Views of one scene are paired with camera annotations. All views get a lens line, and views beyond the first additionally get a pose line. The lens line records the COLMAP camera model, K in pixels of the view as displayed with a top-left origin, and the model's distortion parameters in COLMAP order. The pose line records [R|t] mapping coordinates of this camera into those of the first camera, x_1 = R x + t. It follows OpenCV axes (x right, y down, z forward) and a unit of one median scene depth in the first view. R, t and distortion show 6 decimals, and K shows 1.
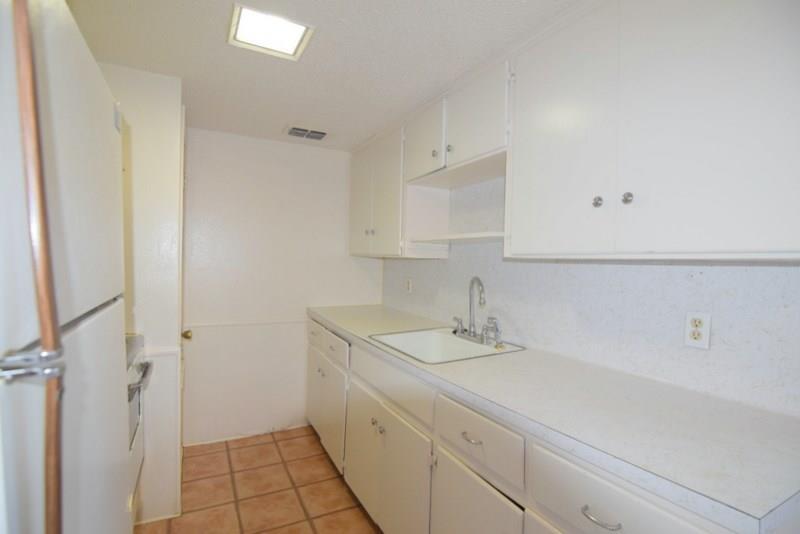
lens RADIAL K [[395.3, 0, 395.9], [0, 395.3, 269.0], [0, 0, 1]] dist [-0.013239, -0.001256]
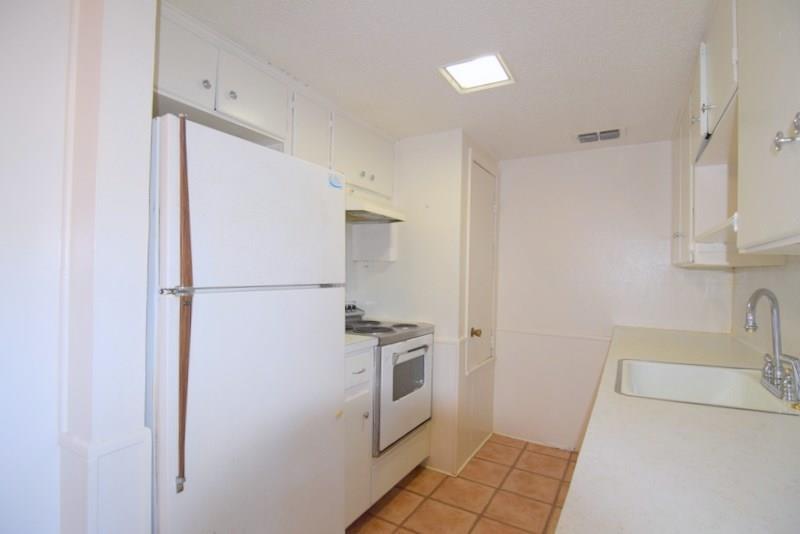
lens RADIAL K [[395.3, 0, 393.9], [0, 395.3, 268.2], [0, 0, 1]] dist [-0.013239, -0.001256]
pose [[0.523146, -0.019704, -0.852015, 0.355916], [-0.027484, 0.998823, -0.039974, 0.022597], [0.851800, 0.044329, 0.521988, 0.132947]]
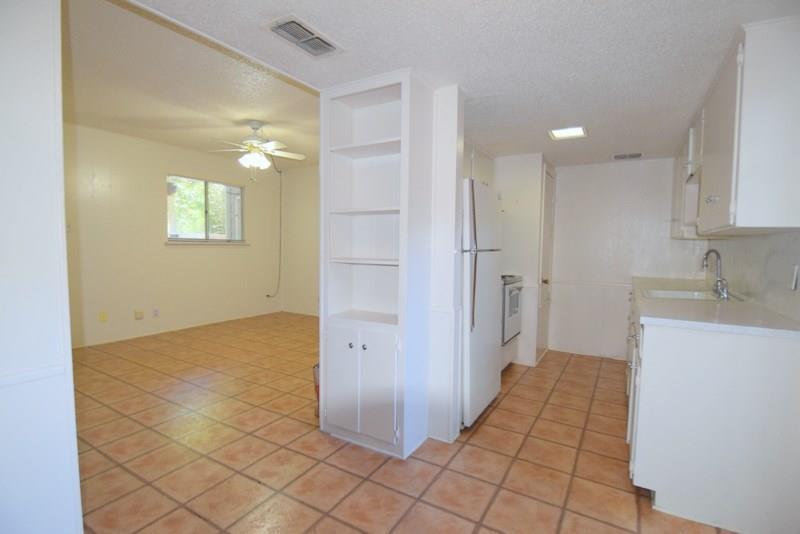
lens RADIAL K [[395.3, 0, 387.1], [0, 395.3, 268.1], [0, 0, 1]] dist [-0.013239, -0.001256]
pose [[0.517247, 0.034847, -0.855126, 0.672785], [-0.018090, 0.999393, 0.029783, 0.055045], [0.855645, 0.000064, 0.517564, -0.616318]]
